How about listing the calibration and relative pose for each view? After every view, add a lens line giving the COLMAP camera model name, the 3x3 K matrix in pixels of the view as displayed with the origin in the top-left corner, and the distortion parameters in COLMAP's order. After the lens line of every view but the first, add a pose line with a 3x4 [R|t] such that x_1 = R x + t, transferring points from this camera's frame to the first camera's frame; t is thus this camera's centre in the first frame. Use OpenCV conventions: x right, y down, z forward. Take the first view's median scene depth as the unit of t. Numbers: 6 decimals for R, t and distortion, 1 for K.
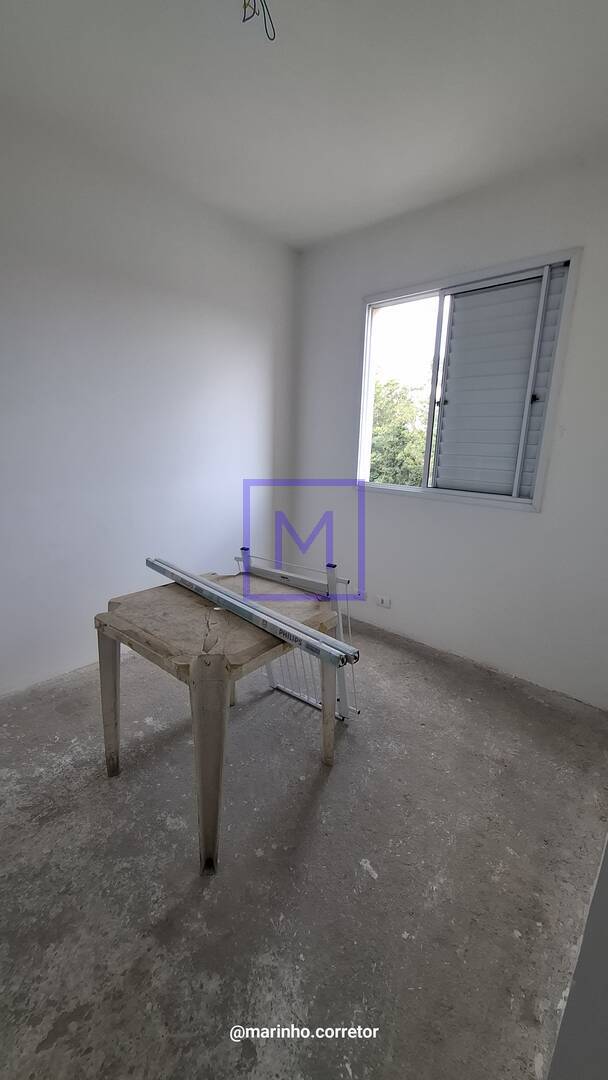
lens RADIAL K [[424.6, 0, 302.3], [0, 424.6, 539.8], [0, 0, 1]] dist [-0.002279, 0.000236]
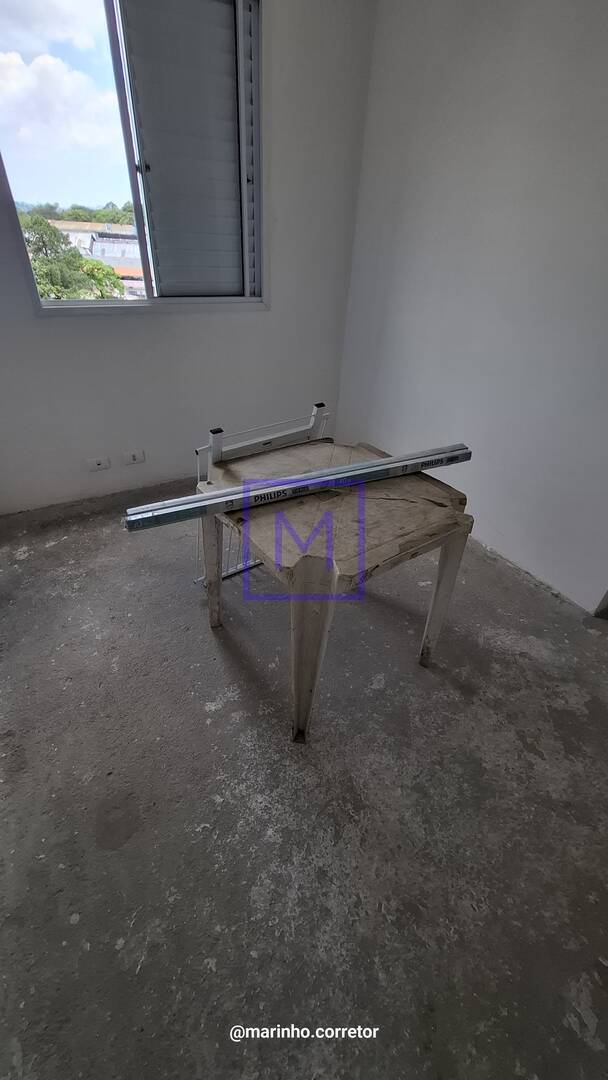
lens RADIAL K [[433.0, 0, 307.3], [0, 433.0, 548.4], [0, 0, 1]] dist [-0.011116, 0.003833]
pose [[0.268220, -0.579759, 0.769375, -1.060438], [0.177600, 0.814708, 0.552004, -0.263660], [-0.946845, -0.011418, 0.321486, 0.874013]]
